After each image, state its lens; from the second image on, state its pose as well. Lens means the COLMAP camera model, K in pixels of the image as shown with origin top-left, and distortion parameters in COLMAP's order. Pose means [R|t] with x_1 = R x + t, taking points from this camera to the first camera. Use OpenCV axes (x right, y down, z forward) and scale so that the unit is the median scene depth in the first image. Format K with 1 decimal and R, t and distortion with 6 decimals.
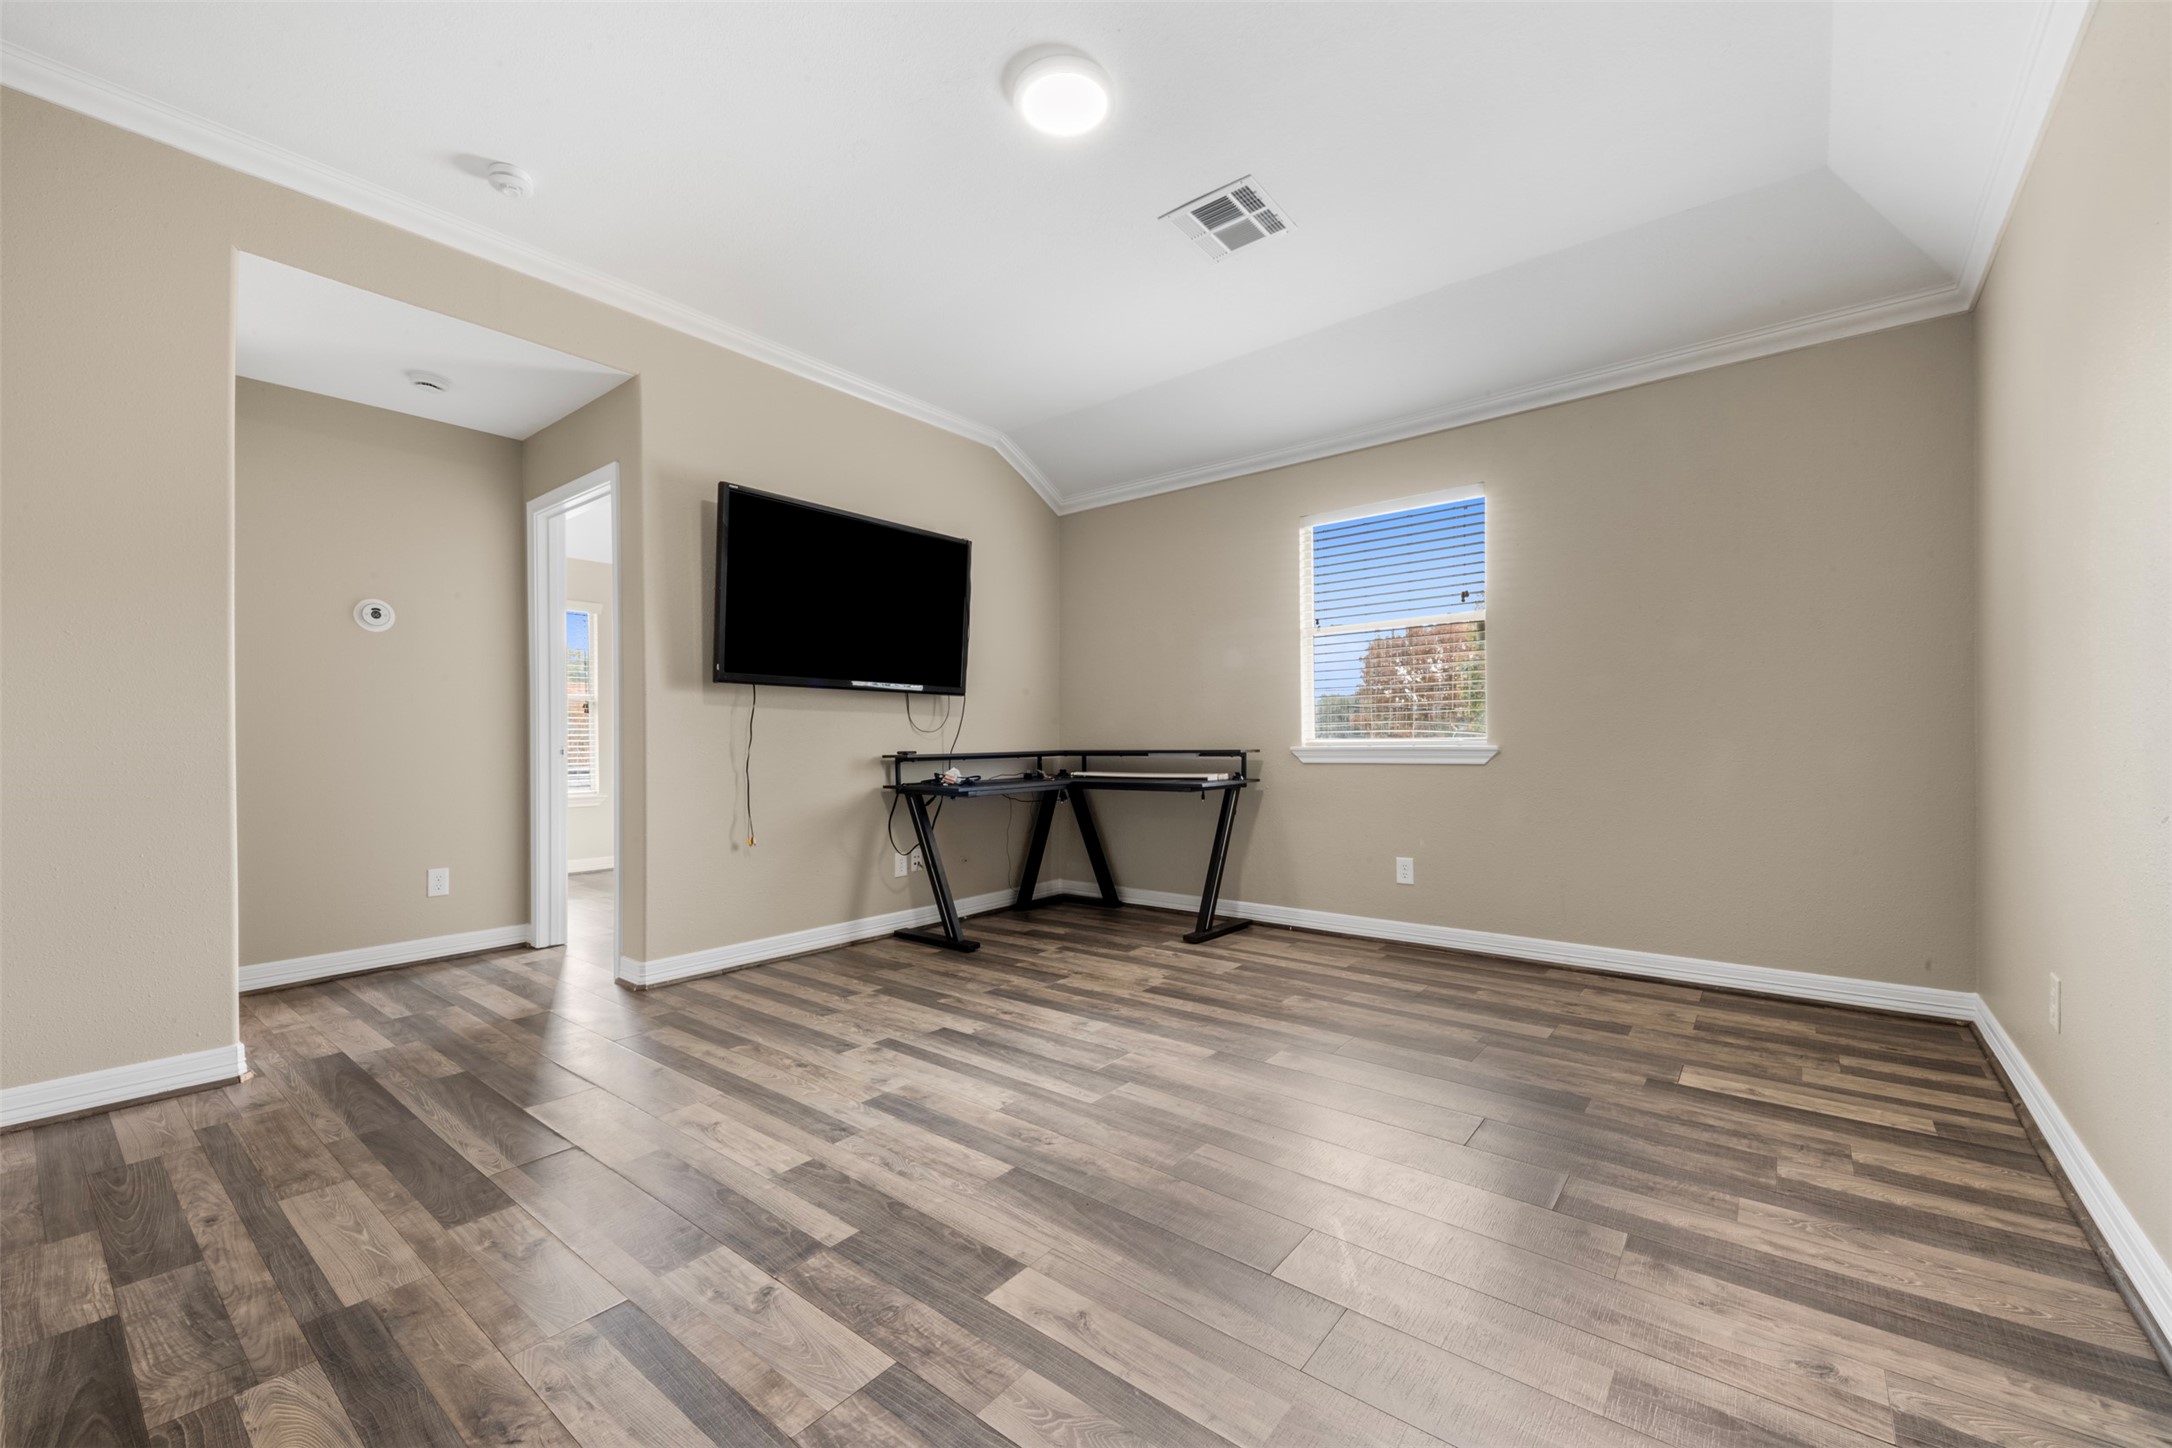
lens RADIAL K [[864.5, 0, 1079.7], [0, 864.5, 734.8], [0, 0, 1]] dist [0.001013, -0.000648]
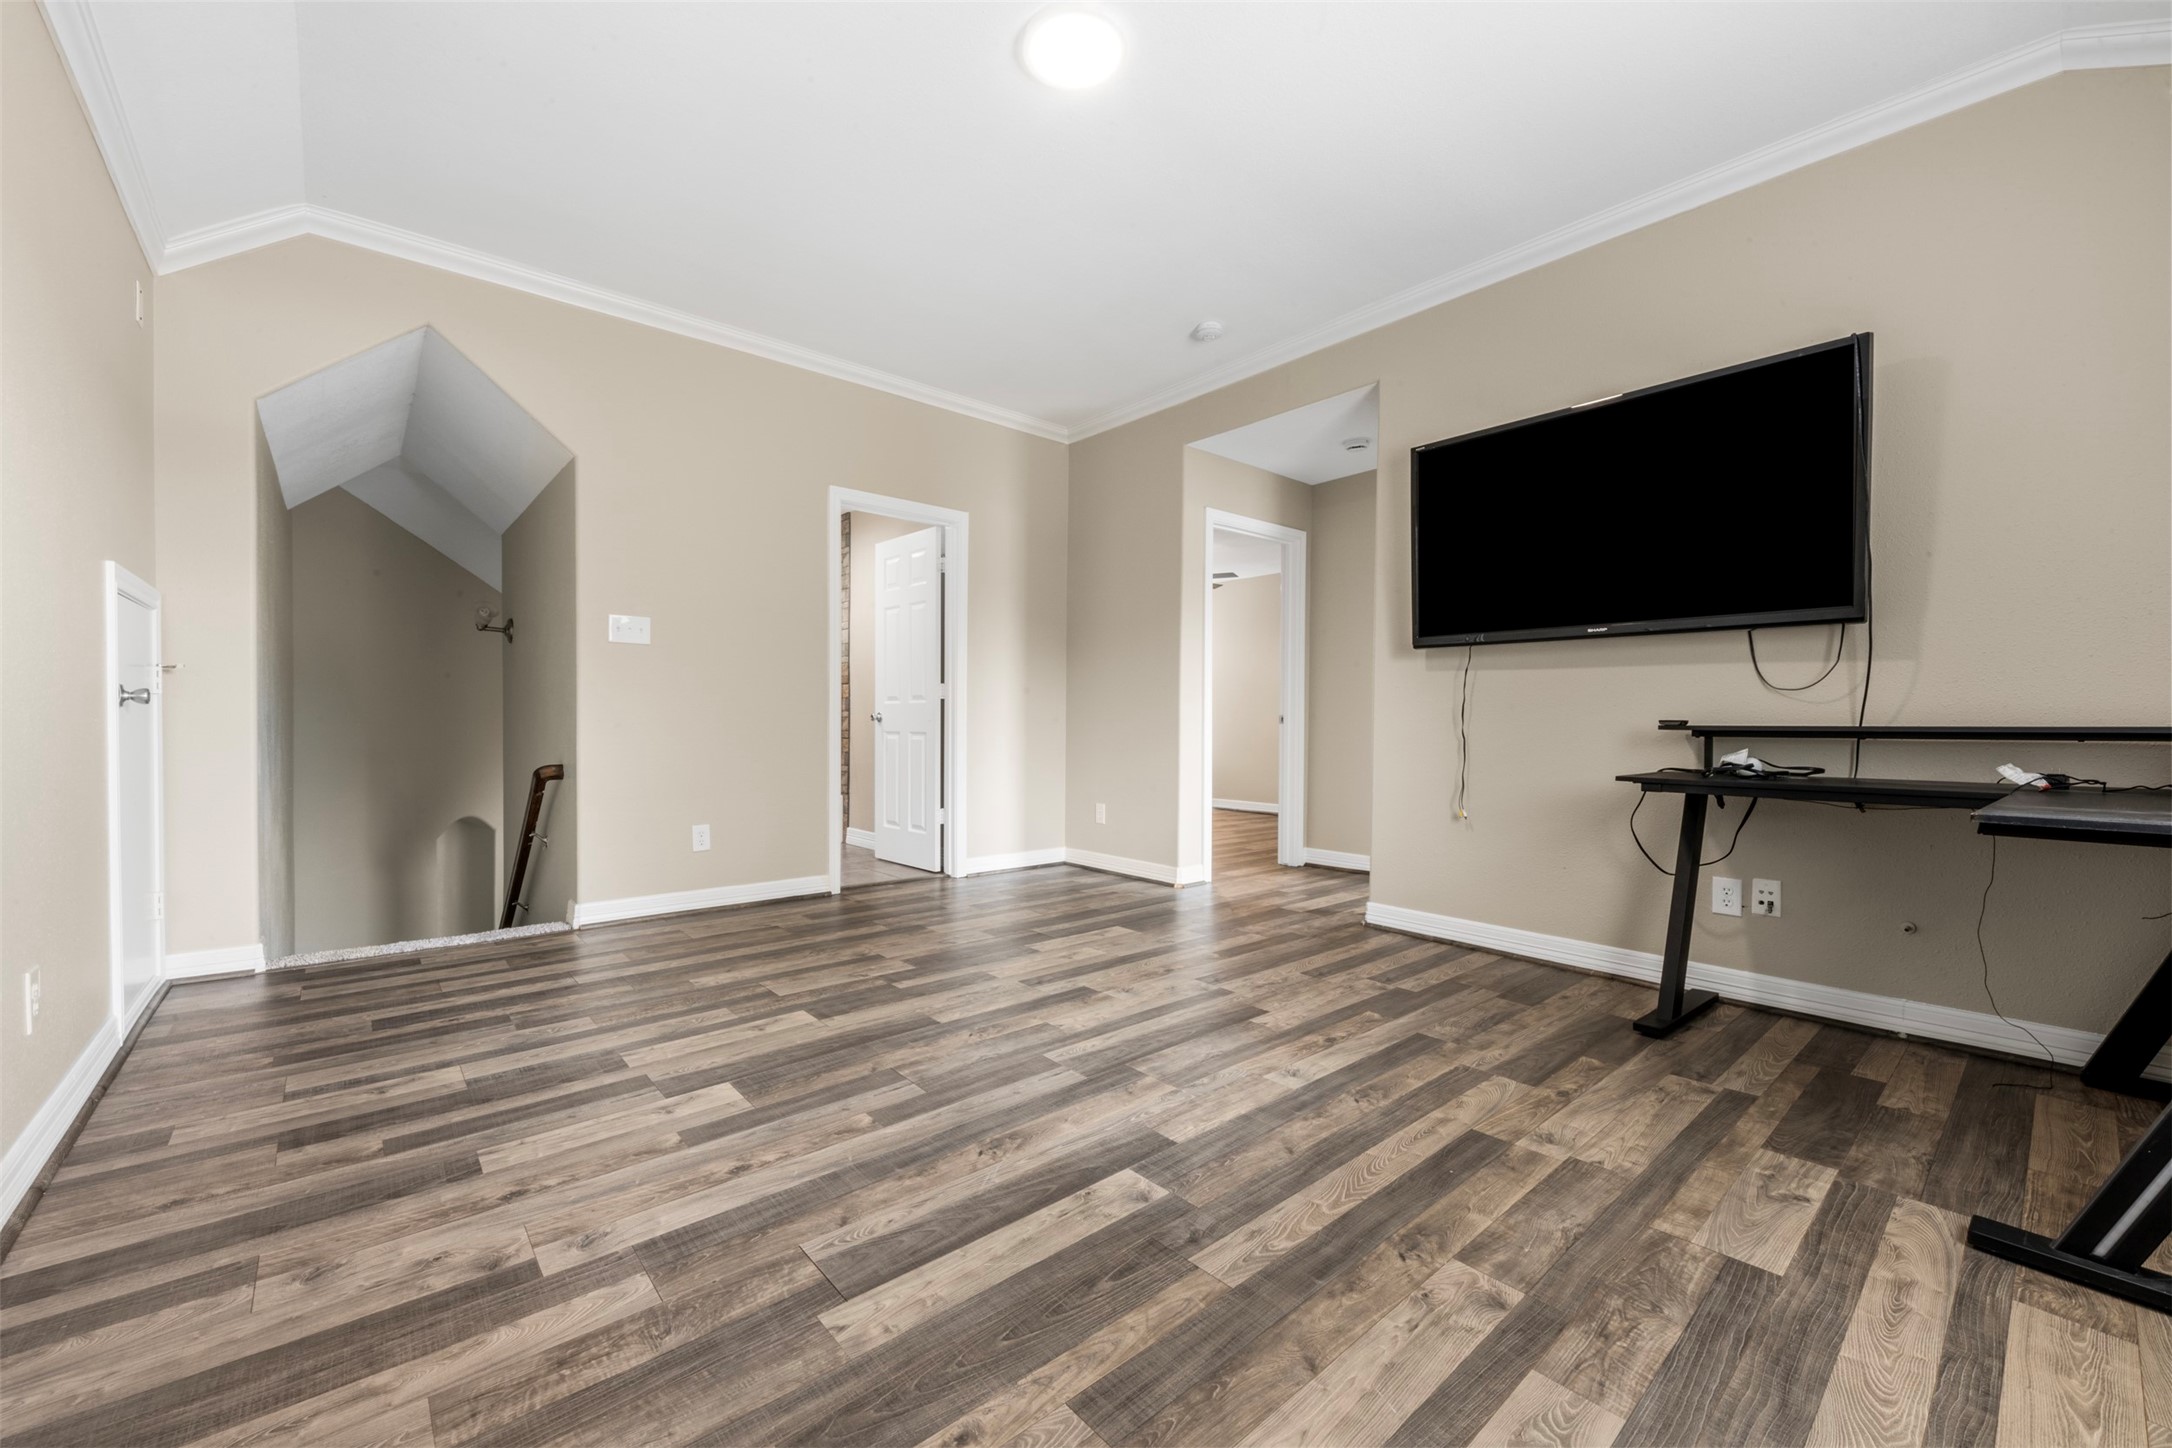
lens RADIAL K [[864.5, 0, 1078.2], [0, 864.5, 720.8], [0, 0, 1]] dist [0.001013, -0.000648]
pose [[-0.180562, 0.010831, -0.983504, 0.726617], [0.001223, 0.999941, 0.010787, 0.014509], [0.983563, 0.000745, -0.180565, 0.887564]]
